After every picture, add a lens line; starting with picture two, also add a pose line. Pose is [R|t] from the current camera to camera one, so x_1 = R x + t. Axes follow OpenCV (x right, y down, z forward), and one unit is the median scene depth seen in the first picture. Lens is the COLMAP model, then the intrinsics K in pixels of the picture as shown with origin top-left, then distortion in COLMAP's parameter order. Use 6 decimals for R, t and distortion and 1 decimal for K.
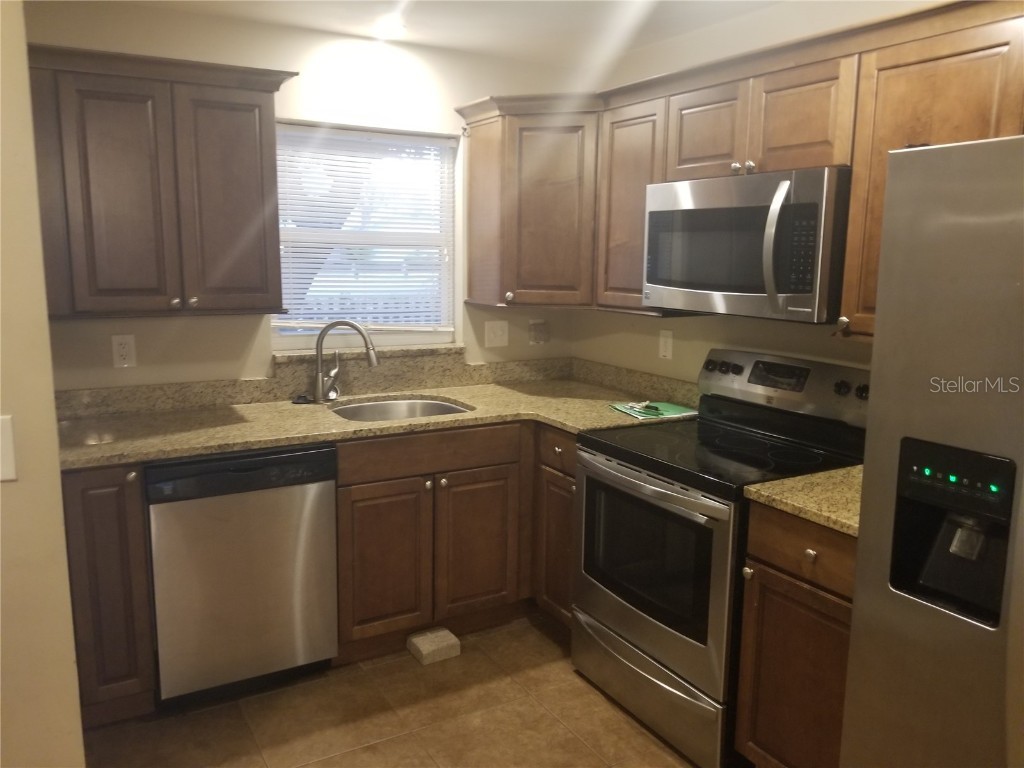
lens RADIAL K [[815.1, 0, 512.3], [0, 815.1, 390.0], [0, 0, 1]] dist [0.070181, -0.096020]
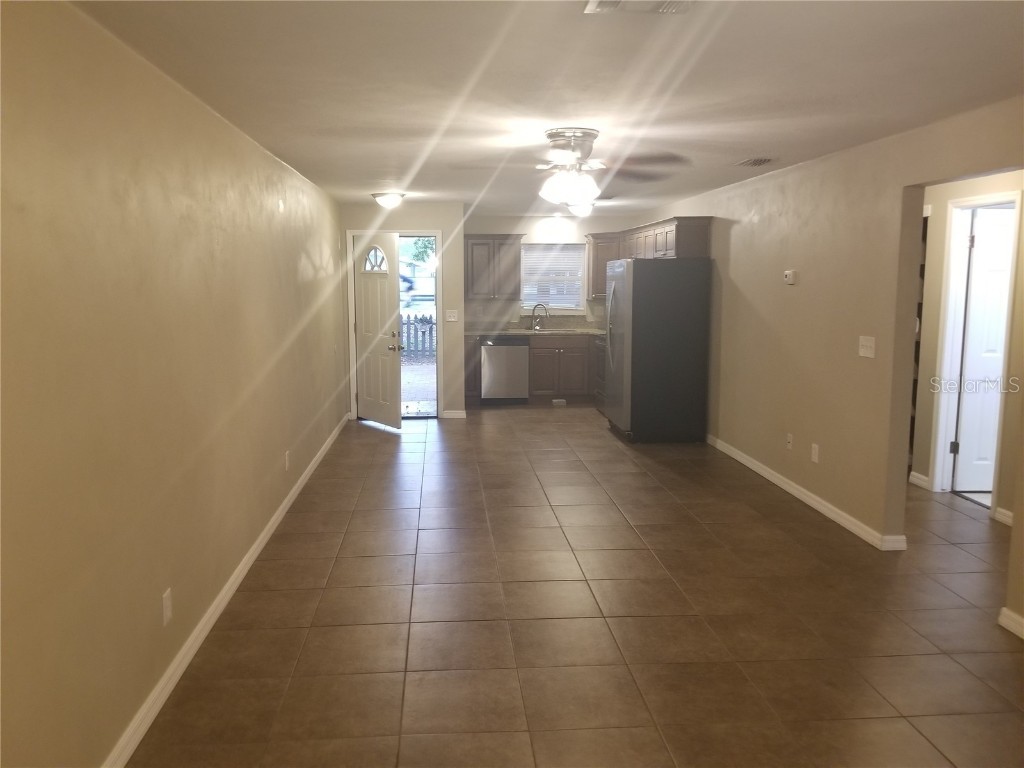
lens RADIAL K [[815.1, 0, 510.0], [0, 815.1, 385.6], [0, 0, 1]] dist [0.070181, -0.096020]
pose [[0.904685, 0.039865, -0.424211, 1.239074], [-0.057691, 0.997906, -0.029257, 0.393267], [0.422156, 0.050942, 0.905091, -2.271801]]
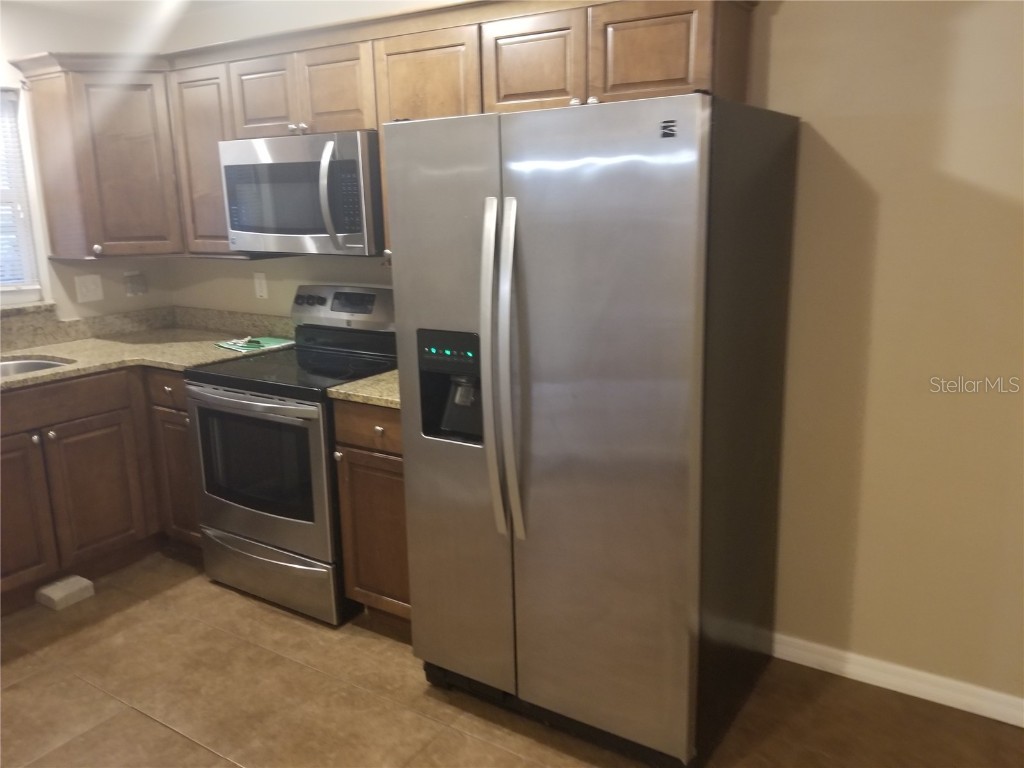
lens RADIAL K [[815.1, 0, 501.9], [0, 815.1, 387.6], [0, 0, 1]] dist [0.070181, -0.096020]
pose [[0.901639, -0.127288, 0.413333, 0.004765], [0.103812, 0.991465, 0.078872, 0.033489], [-0.419845, -0.028206, 0.907158, -0.188502]]
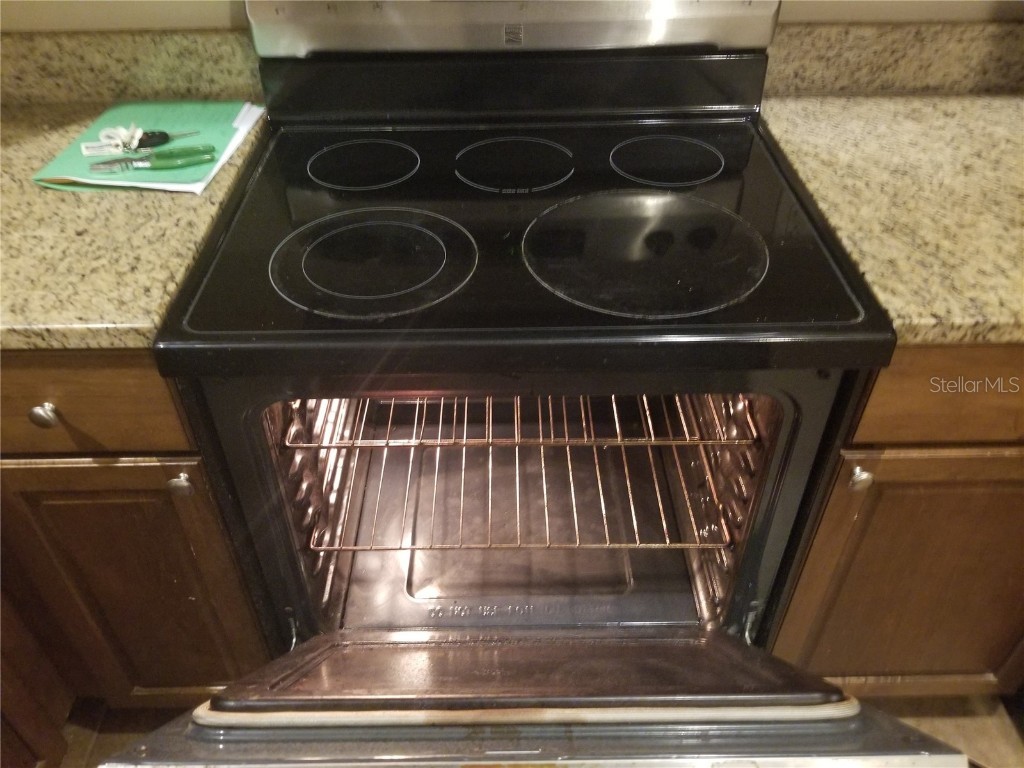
lens RADIAL K [[815.1, 0, 510.9], [0, 815.1, 384.6], [0, 0, 1]] dist [0.070181, -0.096020]
pose [[0.494646, -0.574588, 0.652054, -0.054274], [0.164184, 0.798539, 0.579120, -0.084633], [-0.853445, -0.179402, 0.489332, 0.748082]]
